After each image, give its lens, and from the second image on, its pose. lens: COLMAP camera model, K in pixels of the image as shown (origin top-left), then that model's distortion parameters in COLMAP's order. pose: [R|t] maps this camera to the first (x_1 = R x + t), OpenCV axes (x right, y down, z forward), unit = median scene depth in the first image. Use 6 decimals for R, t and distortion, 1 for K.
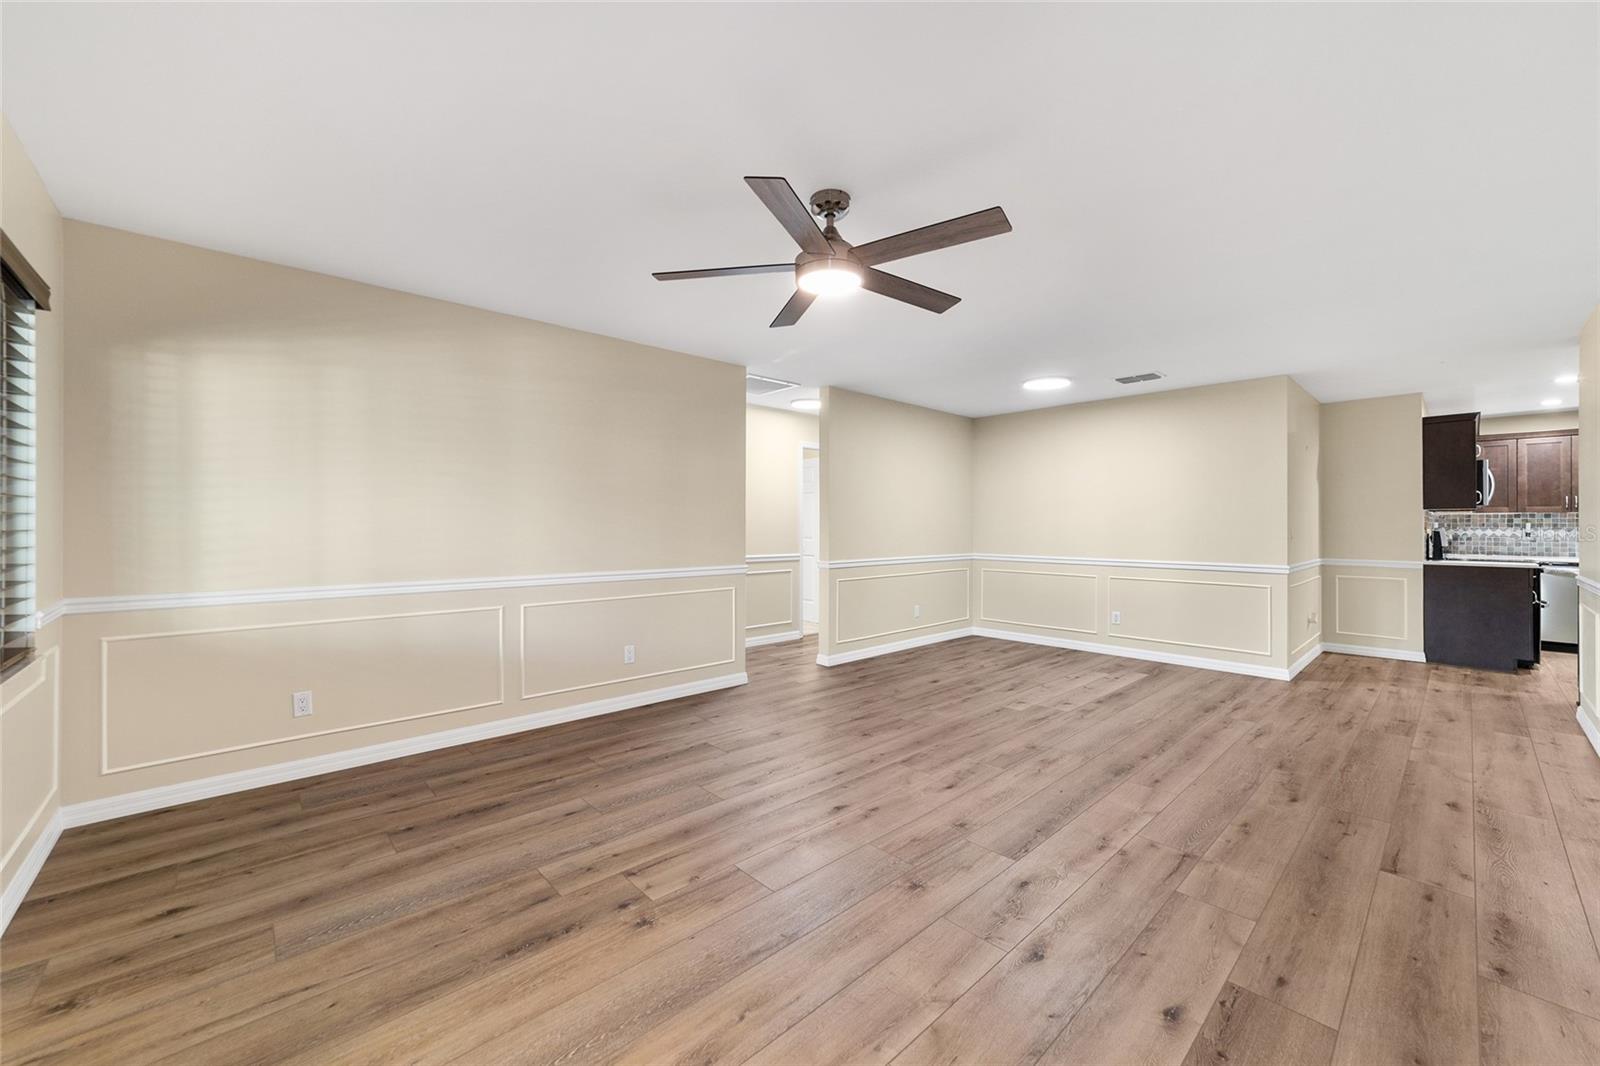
lens RADIAL K [[629.8, 0, 799.7], [0, 629.8, 528.6], [0, 0, 1]] dist [-0.013874, 0.006557]
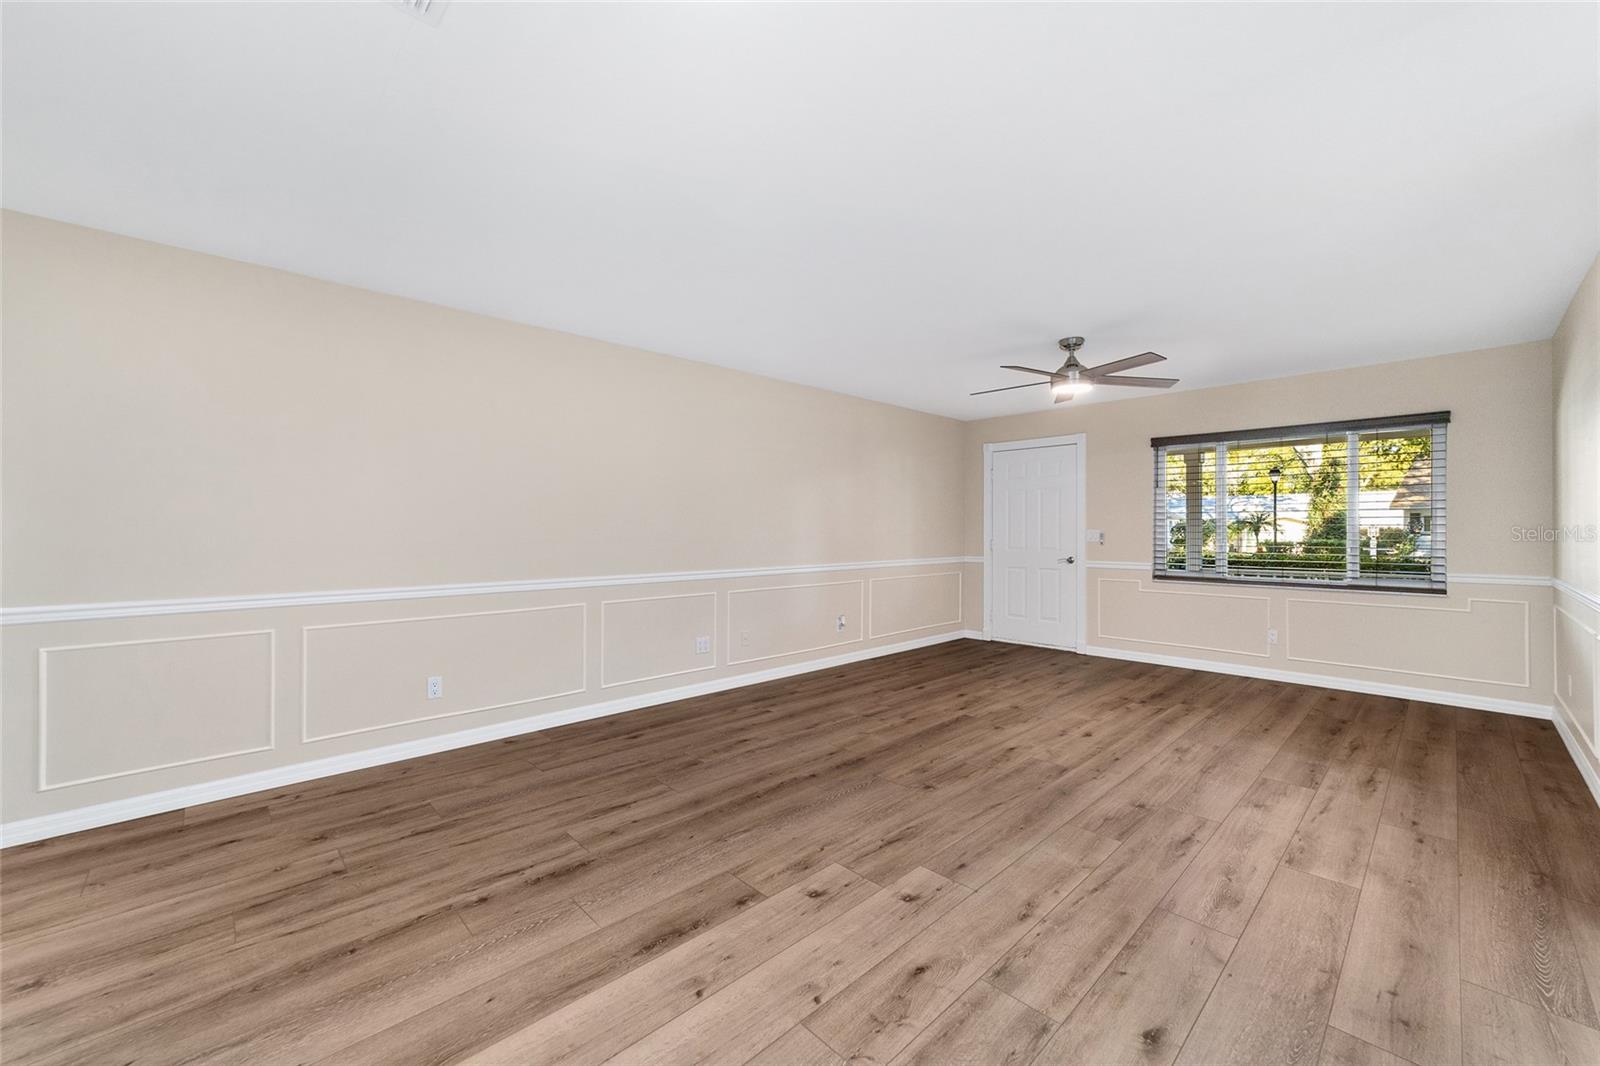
lens RADIAL K [[629.8, 0, 800.9], [0, 629.8, 528.5], [0, 0, 1]] dist [-0.013874, 0.006557]
pose [[-0.999906, -0.002841, -0.013381, 0.618587], [-0.002837, 0.999996, -0.000297, -0.004857], [0.013381, -0.000259, -0.999910, 2.059863]]
